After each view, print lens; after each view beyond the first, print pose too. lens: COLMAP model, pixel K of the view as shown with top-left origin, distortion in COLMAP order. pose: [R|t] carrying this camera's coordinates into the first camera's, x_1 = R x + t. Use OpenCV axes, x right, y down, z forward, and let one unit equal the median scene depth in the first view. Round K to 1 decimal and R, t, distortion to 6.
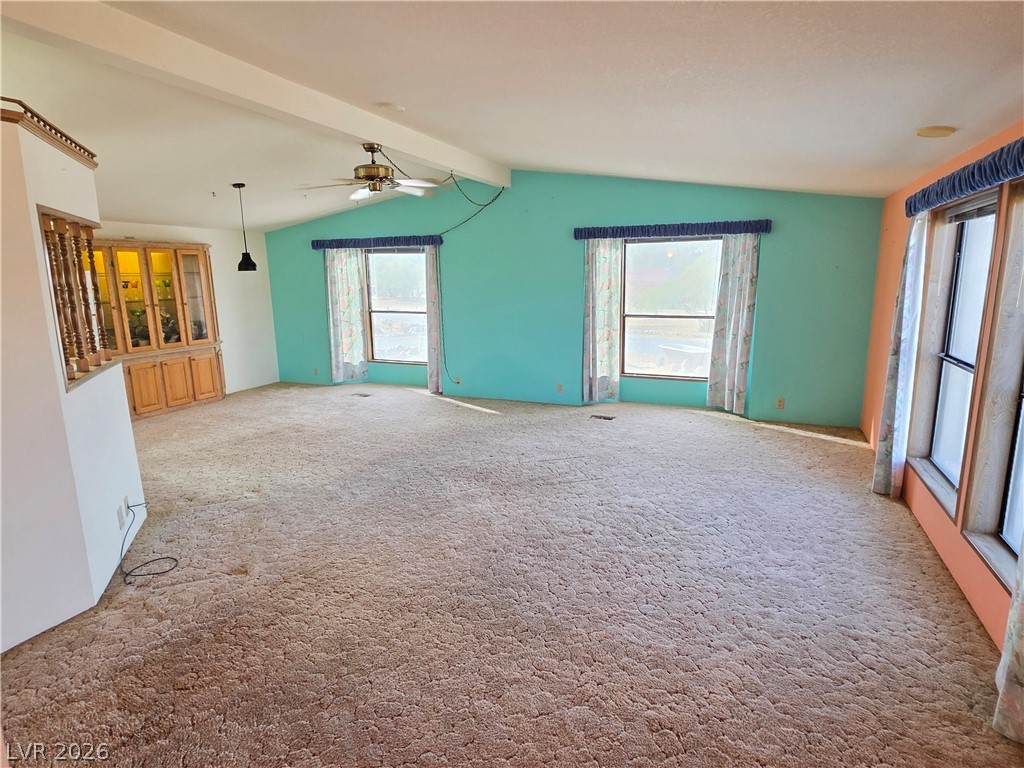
lens RADIAL K [[517.7, 0, 541.1], [0, 517.7, 366.9], [0, 0, 1]] dist [-0.005343, 0.001669]
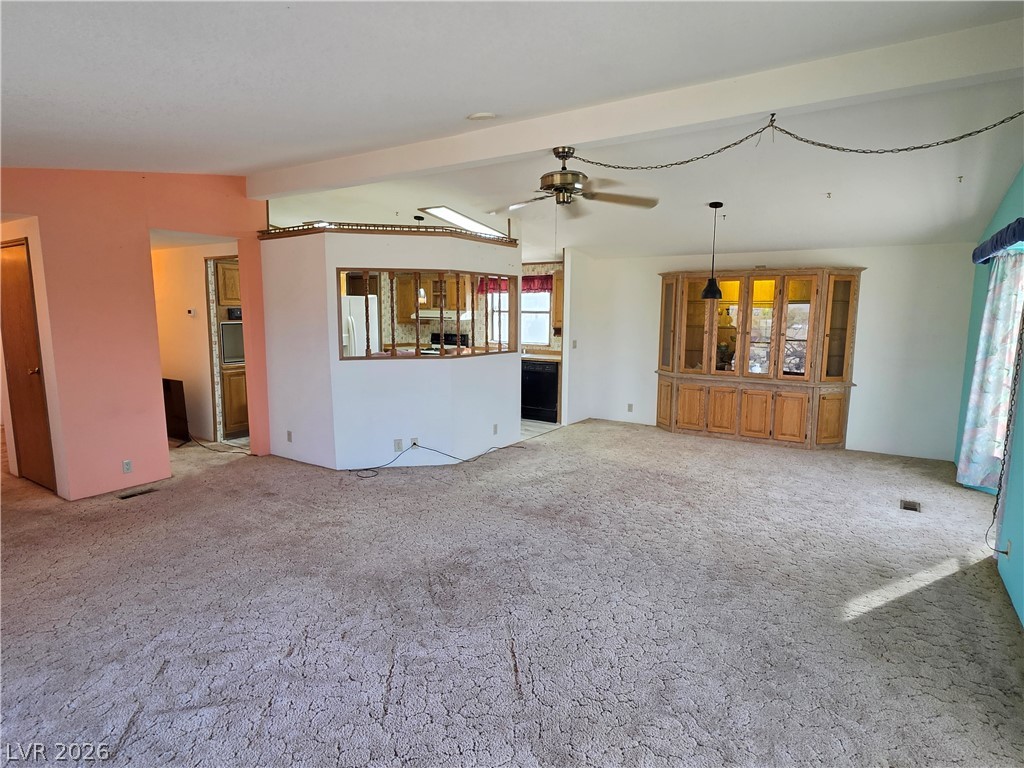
lens RADIAL K [[562.8, 0, 506.4], [0, 562.8, 379.4], [0, 0, 1]] dist [-0.006885, 0.001846]
pose [[-0.167135, 0.140236, -0.975910, 0.398855], [-0.177969, 0.969282, 0.169763, -0.132058], [0.969739, 0.202055, -0.137043, 0.705303]]
